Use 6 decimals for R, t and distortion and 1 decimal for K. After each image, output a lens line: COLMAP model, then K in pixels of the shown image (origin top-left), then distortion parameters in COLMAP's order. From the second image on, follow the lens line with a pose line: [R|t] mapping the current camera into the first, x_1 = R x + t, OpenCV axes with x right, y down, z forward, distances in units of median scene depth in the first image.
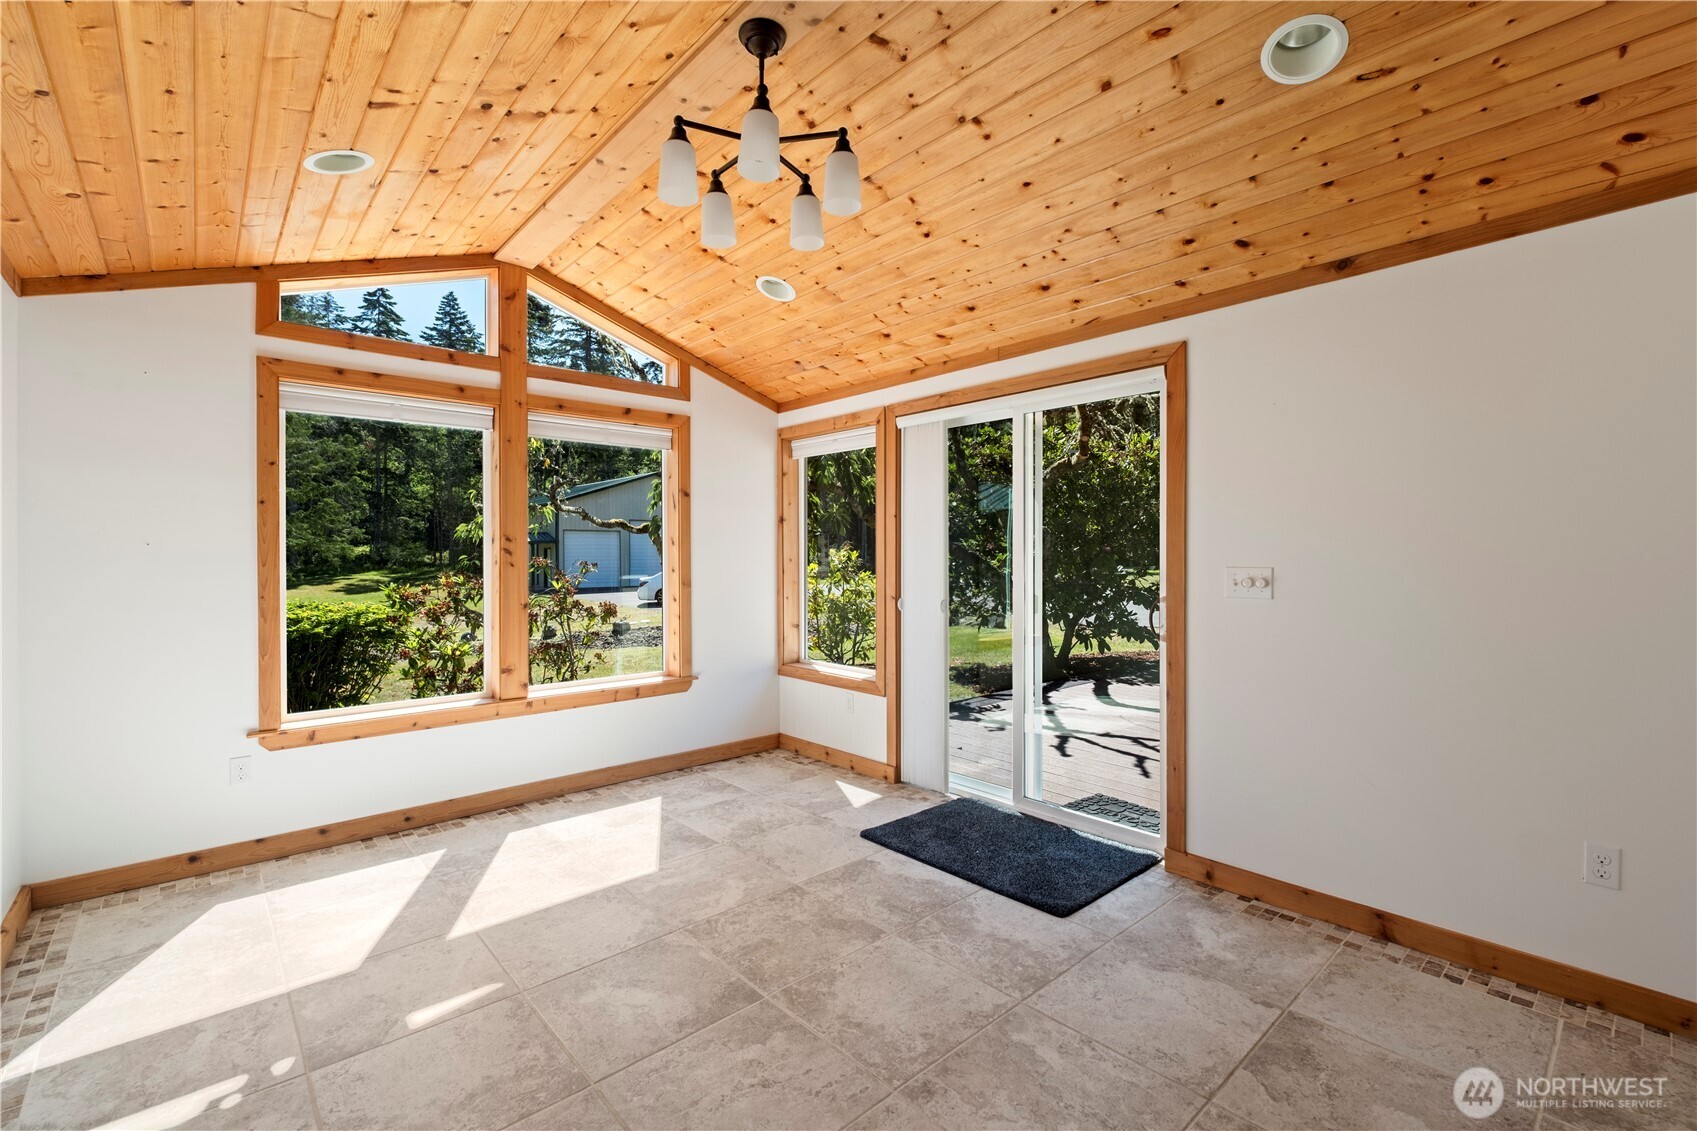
lens RADIAL K [[732.0, 0, 858.7], [0, 732.0, 564.9], [0, 0, 1]] dist [0.006700, -0.005264]
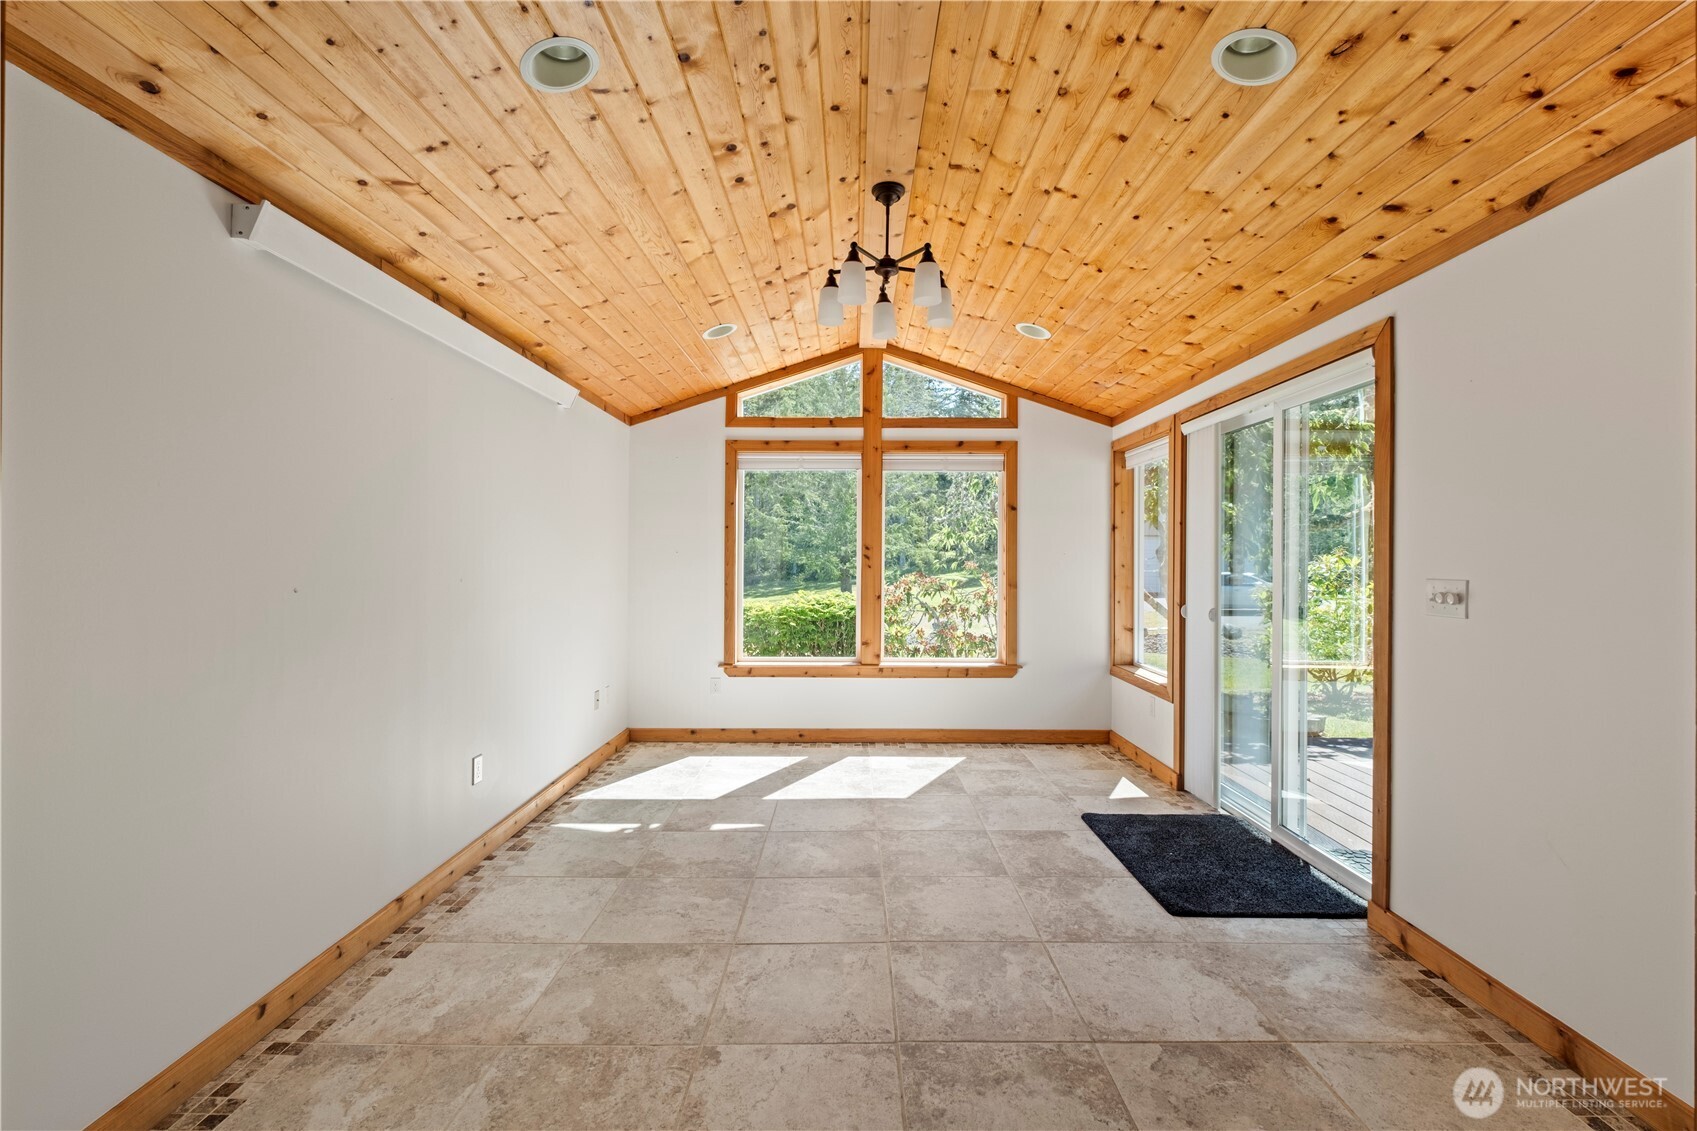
lens RADIAL K [[732.0, 0, 858.7], [0, 732.0, 564.9], [0, 0, 1]] dist [0.006700, -0.005264]
pose [[0.752868, 0.010707, -0.658084, 0.505168], [-0.015133, 0.999885, -0.001044, -0.002061], [0.657997, 0.010744, 0.752944, -0.057155]]
